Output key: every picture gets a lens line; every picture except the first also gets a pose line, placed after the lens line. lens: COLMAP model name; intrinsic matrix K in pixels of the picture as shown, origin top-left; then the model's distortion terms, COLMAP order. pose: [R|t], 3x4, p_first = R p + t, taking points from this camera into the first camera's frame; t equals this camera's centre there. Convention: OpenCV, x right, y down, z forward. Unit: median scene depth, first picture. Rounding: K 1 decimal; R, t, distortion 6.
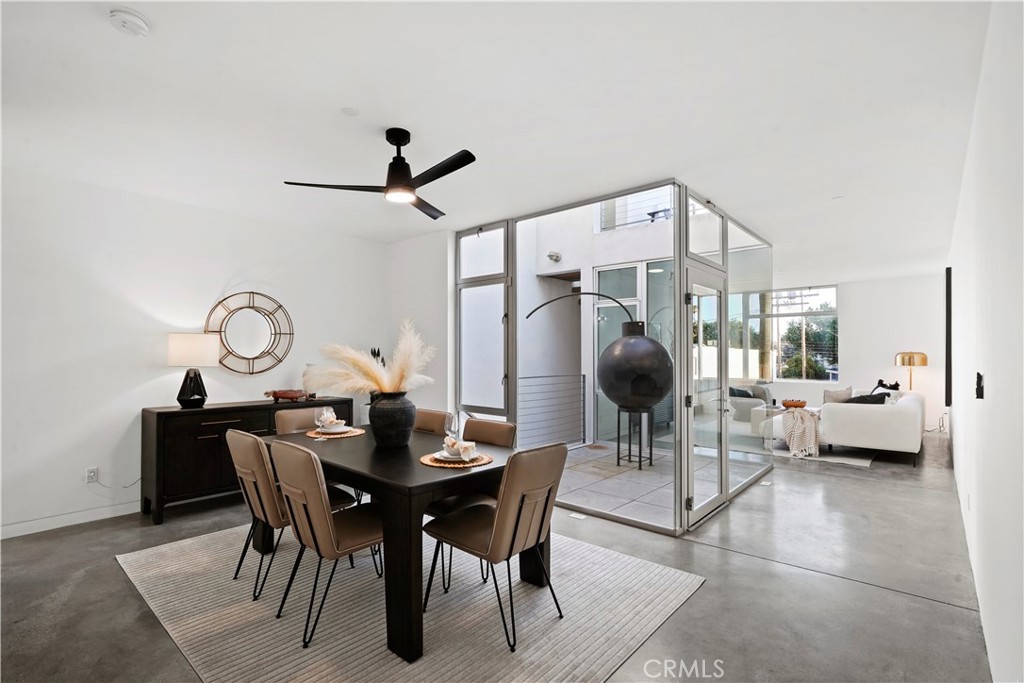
lens RADIAL K [[478.4, 0, 507.1], [0, 478.4, 345.9], [0, 0, 1]] dist [-0.004556, -0.000896]
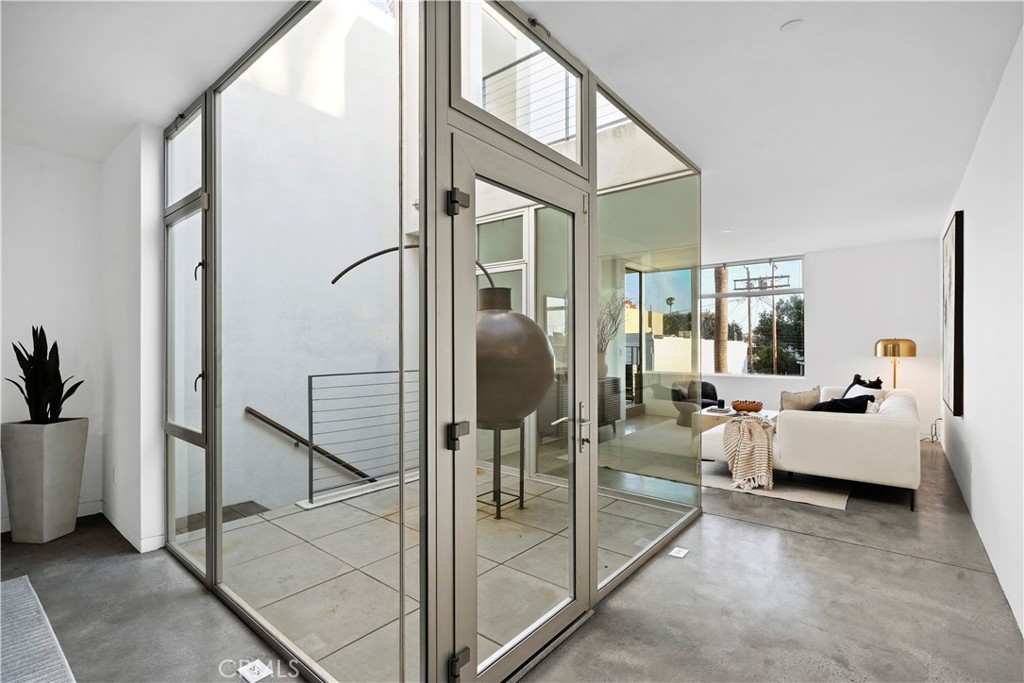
lens RADIAL K [[472.4, 0, 511.1], [0, 472.4, 340.4], [0, 0, 1]] dist [-0.003488, -0.000753]
pose [[0.999087, 0.000091, 0.042718, 0.225201], [-0.000294, 0.999989, 0.004737, 0.014295], [-0.042717, -0.004745, 0.999076, 0.307886]]
